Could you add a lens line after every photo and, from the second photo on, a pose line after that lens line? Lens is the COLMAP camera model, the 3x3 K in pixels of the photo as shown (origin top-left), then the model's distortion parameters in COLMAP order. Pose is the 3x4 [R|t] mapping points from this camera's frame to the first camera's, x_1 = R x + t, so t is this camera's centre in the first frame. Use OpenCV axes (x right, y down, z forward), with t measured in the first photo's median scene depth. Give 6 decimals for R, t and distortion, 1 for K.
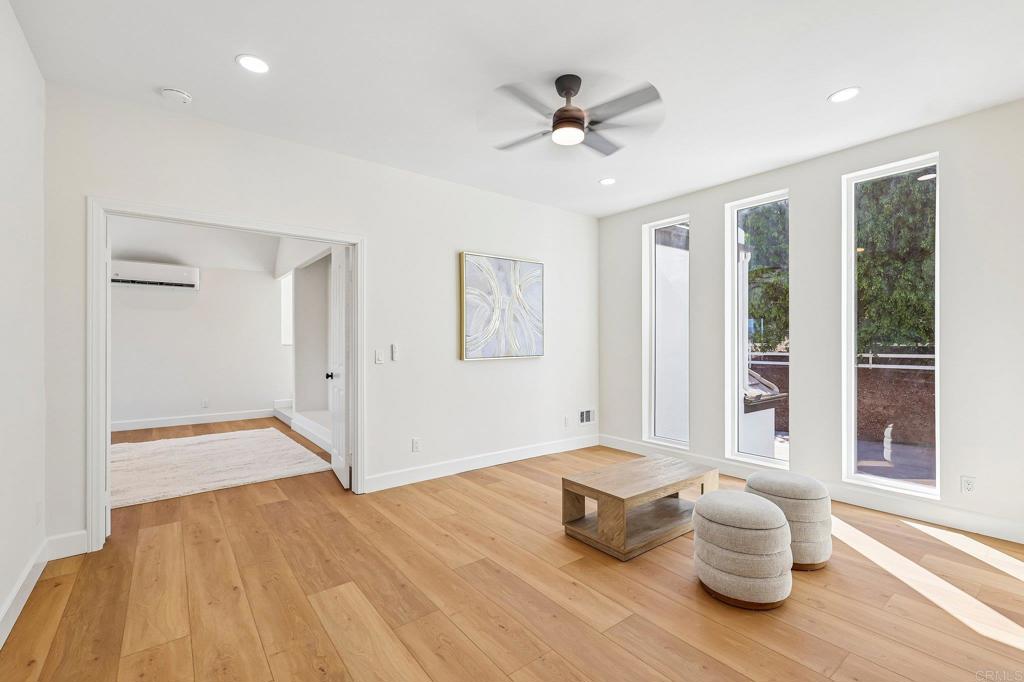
lens RADIAL K [[447.2, 0, 508.6], [0, 447.2, 340.5], [0, 0, 1]] dist [-0.001041, -0.002538]
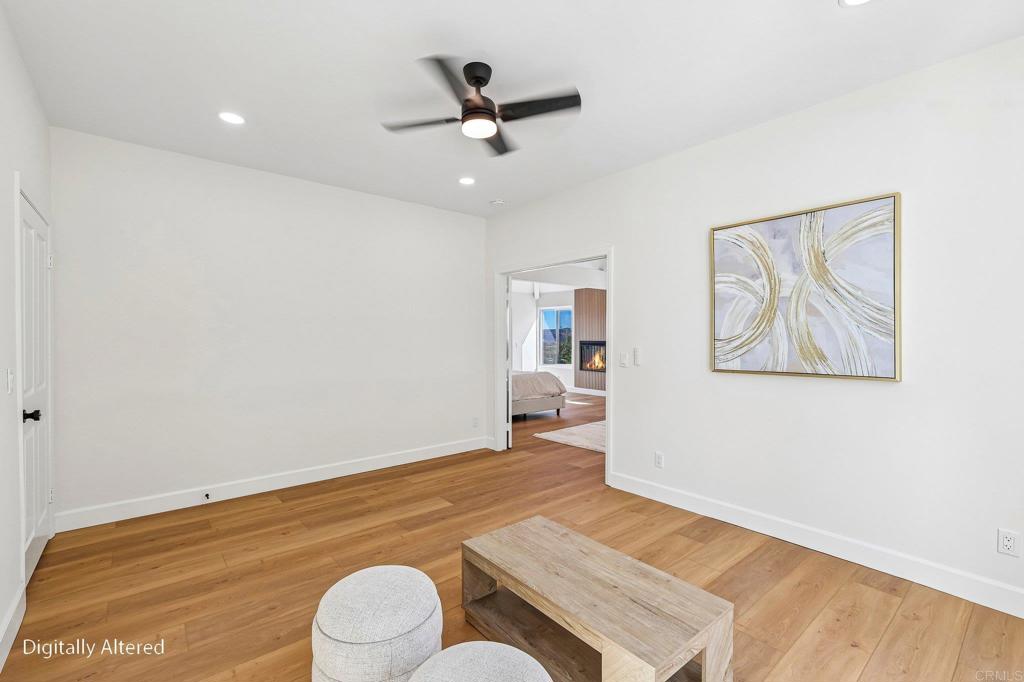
lens RADIAL K [[447.2, 0, 505.7], [0, 447.2, 338.3], [0, 0, 1]] dist [-0.001041, -0.002538]
pose [[0.027666, 0.006523, -0.999596, 0.717986], [0.008056, 0.999945, 0.006749, -0.022645], [0.999585, -0.008239, 0.027612, 0.696215]]
